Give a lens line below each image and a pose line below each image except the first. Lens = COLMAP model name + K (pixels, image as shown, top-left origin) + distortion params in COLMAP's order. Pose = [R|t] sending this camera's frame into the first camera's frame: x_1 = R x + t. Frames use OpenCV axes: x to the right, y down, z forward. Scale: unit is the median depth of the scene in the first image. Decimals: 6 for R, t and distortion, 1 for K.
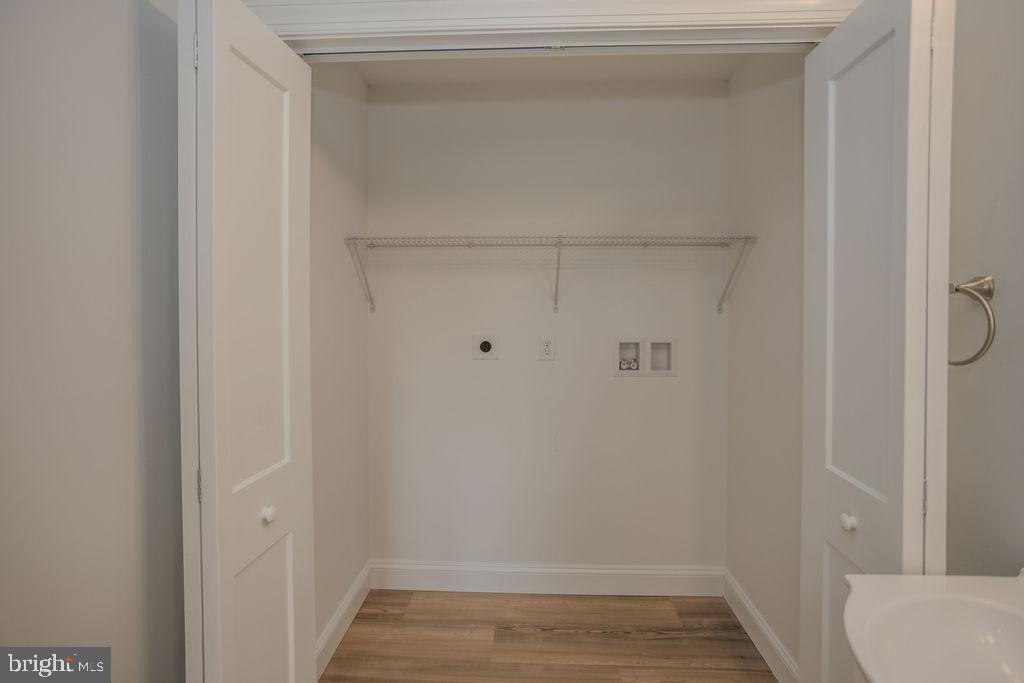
lens RADIAL K [[525.3, 0, 515.6], [0, 525.3, 317.4], [0, 0, 1]] dist [-0.055498, 0.036691]
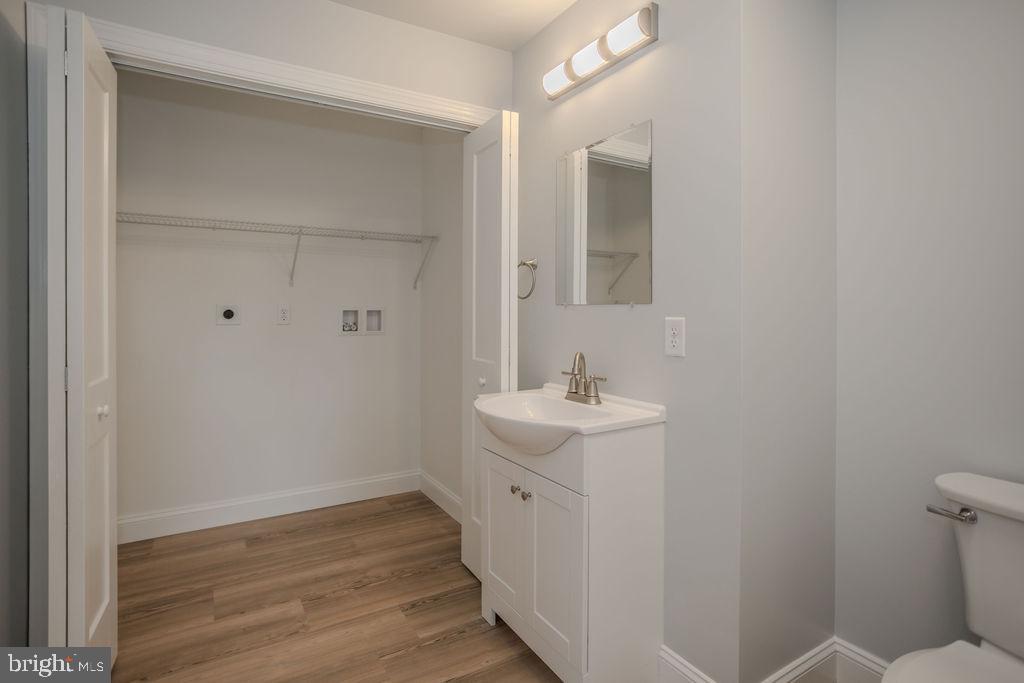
lens RADIAL K [[525.3, 0, 515.6], [0, 525.3, 317.4], [0, 0, 1]] dist [-0.055498, 0.036691]
pose [[0.839176, 0.000795, 0.543860, -0.168220], [0.003565, 0.999969, -0.006963, 0.083937], [-0.543849, 0.007783, 0.839147, -0.378160]]
